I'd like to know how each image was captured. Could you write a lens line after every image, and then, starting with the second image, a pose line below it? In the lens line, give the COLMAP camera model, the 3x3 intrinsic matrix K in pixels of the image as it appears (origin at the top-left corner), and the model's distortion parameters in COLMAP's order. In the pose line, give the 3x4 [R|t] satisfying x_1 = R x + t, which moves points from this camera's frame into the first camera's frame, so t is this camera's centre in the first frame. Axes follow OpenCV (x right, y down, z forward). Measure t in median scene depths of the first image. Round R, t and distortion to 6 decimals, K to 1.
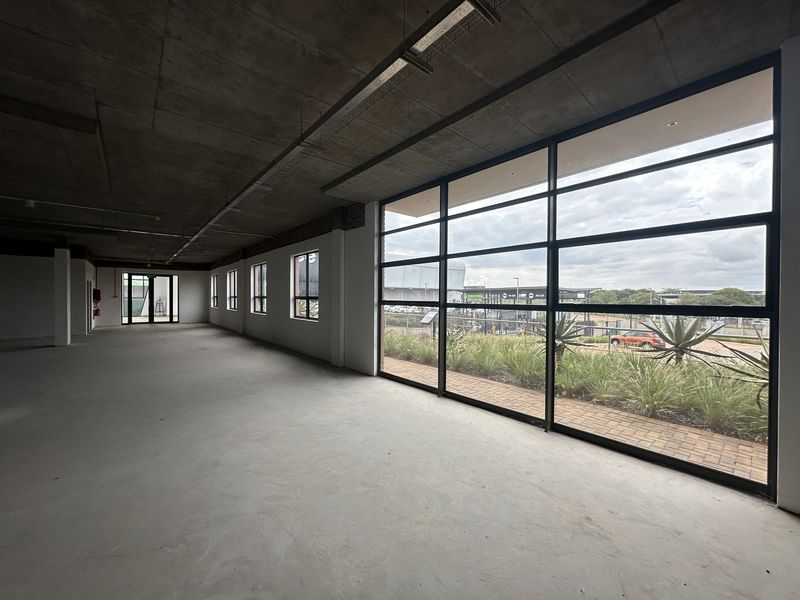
lens RADIAL K [[319.1, 0, 400.3], [0, 319.1, 299.0], [0, 0, 1]] dist [-0.004190, 0.000484]
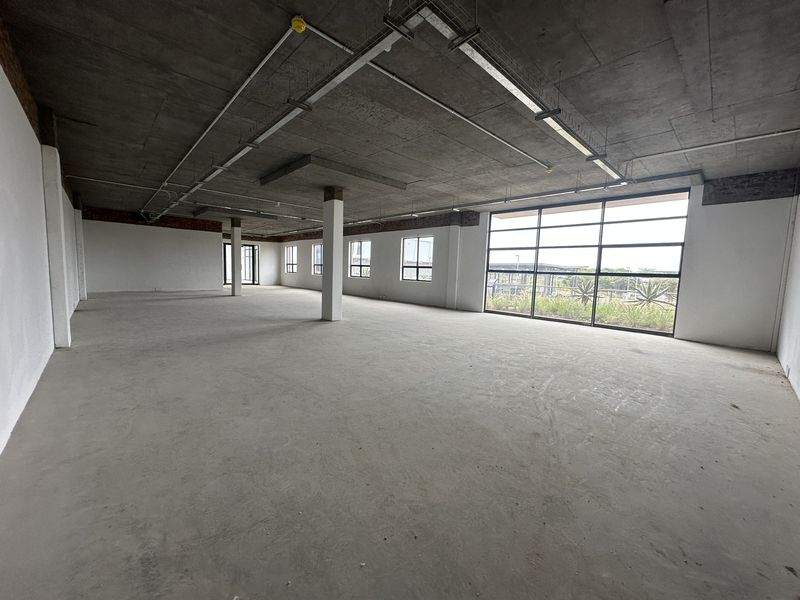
lens RADIAL K [[319.1, 0, 397.7], [0, 319.1, 299.2], [0, 0, 1]] dist [-0.004190, 0.000484]
pose [[0.998606, 0.023761, 0.047125, -0.632101], [-0.027711, 0.995995, 0.085012, 0.031305], [-0.044916, -0.086199, 0.995265, -0.734006]]
